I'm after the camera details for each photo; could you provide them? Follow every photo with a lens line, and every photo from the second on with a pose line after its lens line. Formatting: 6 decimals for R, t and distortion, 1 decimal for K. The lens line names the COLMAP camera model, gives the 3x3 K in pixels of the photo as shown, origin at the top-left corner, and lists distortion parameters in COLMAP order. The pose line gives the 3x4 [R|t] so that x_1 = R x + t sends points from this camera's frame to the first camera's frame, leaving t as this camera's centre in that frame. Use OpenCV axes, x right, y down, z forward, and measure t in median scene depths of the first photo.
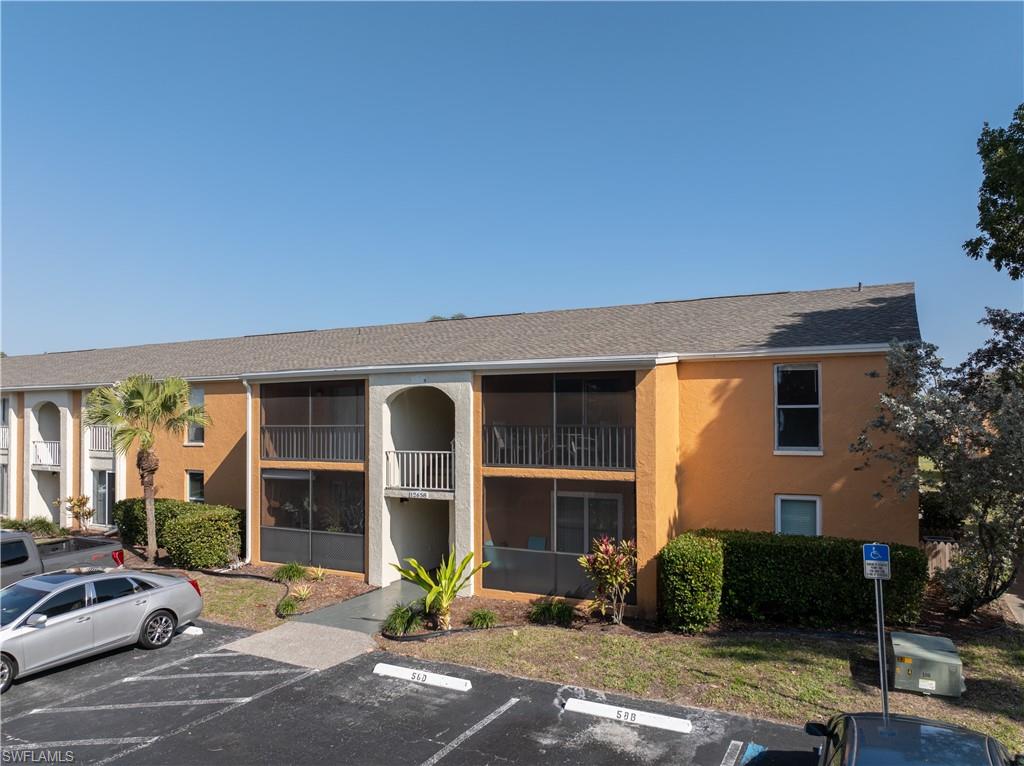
lens RADIAL K [[722.0, 0, 508.7], [0, 722.0, 389.7], [0, 0, 1]] dist [-0.045887, 0.007049]
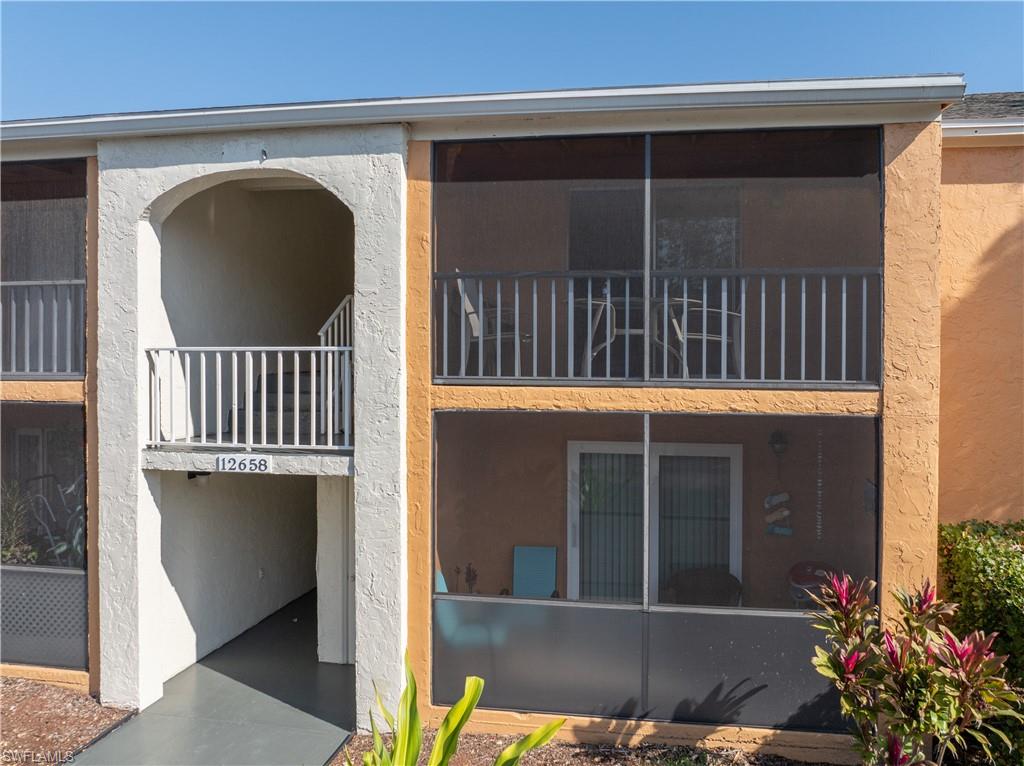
lens RADIAL K [[722.0, 0, 509.3], [0, 722.0, 384.1], [0, 0, 1]] dist [-0.045887, 0.007049]
pose [[0.952545, 0.006686, 0.304323, -0.107438], [-0.024004, 0.998295, 0.053201, 0.082298], [-0.303448, -0.057981, 0.951082, 0.610261]]
